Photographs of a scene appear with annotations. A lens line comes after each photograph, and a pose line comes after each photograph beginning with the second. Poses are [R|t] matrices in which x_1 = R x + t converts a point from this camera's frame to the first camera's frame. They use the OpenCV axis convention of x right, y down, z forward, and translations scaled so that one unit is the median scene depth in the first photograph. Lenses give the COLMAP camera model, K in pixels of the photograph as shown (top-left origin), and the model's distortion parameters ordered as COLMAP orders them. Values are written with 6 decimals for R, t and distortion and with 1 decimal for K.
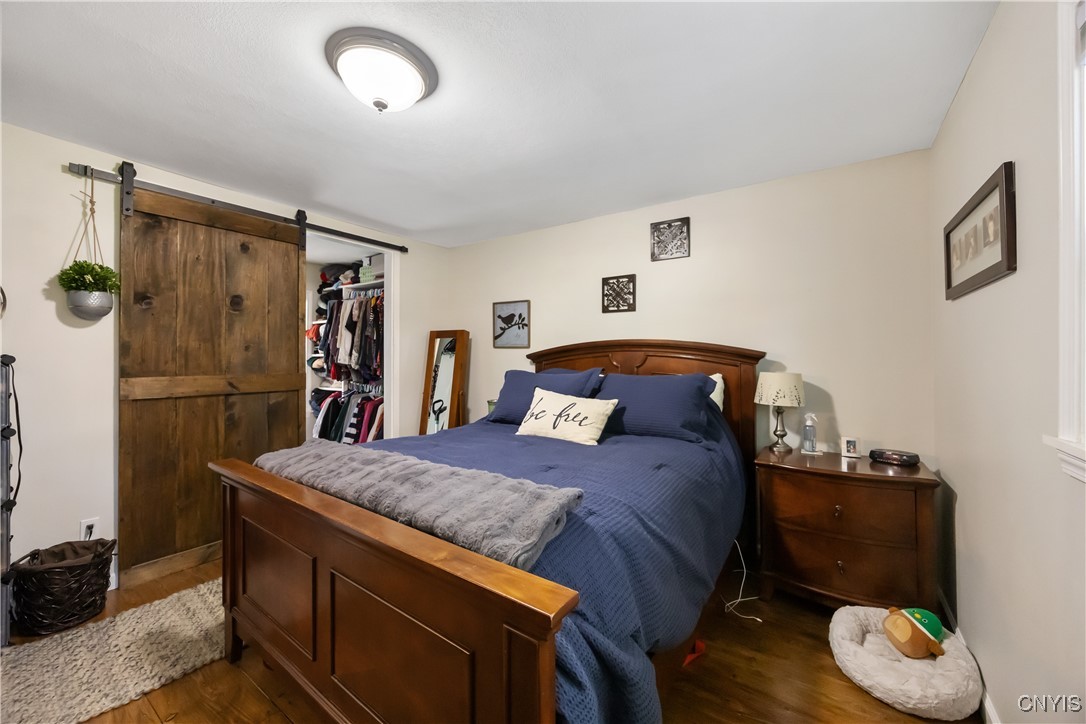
lens RADIAL K [[411.3, 0, 542.6], [0, 411.3, 357.9], [0, 0, 1]] dist [-0.007017, 0.000629]
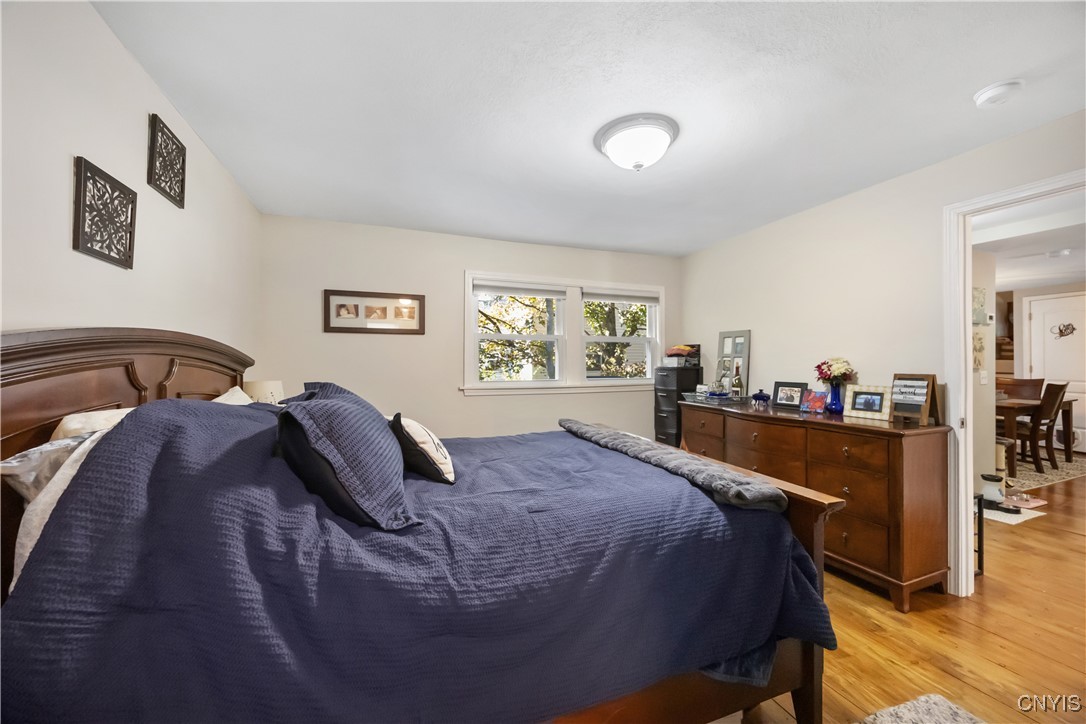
lens RADIAL K [[411.3, 0, 543.7], [0, 411.3, 360.2], [0, 0, 1]] dist [-0.007017, 0.000629]
pose [[-0.830757, 0.003568, 0.556624, -0.362745], [-0.000655, 0.999972, -0.007388, -0.004646], [-0.556635, -0.006502, -0.830732, 0.948153]]
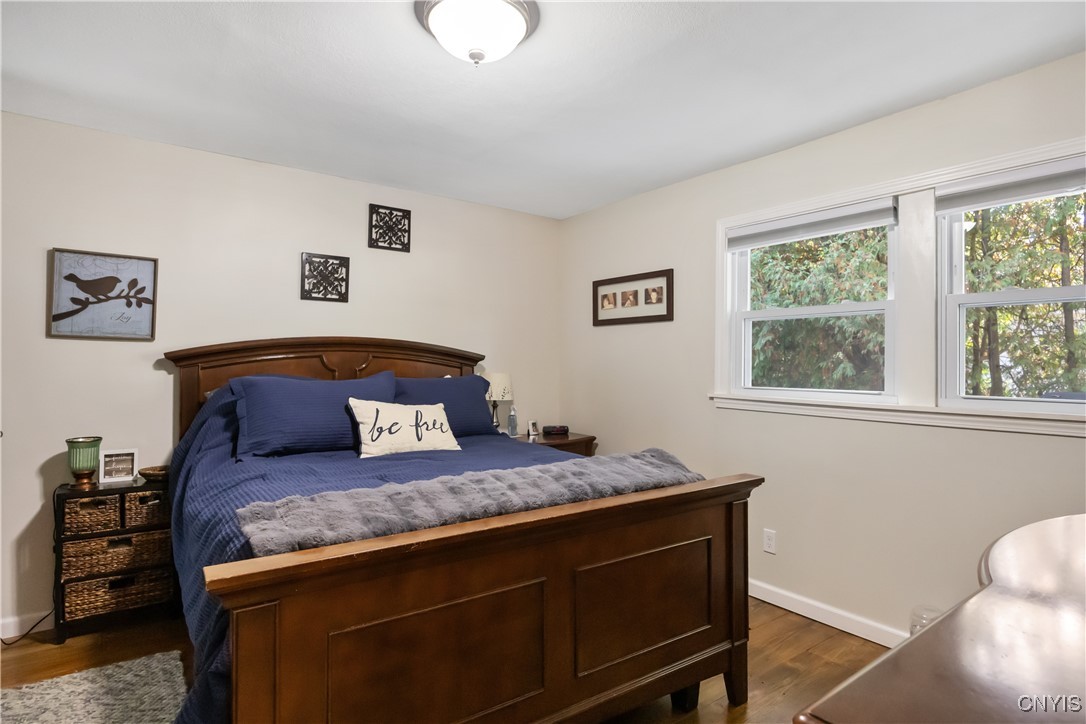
lens RADIAL K [[587.3, 0, 549.6], [0, 587.3, 356.5], [0, 0, 1]] dist [0.000250, -0.000023]
pose [[0.324860, 0.010889, 0.945700, -0.633909], [-0.006745, 0.999935, -0.009196, 0.002039], [-0.945738, -0.003391, 0.324912, 0.198770]]
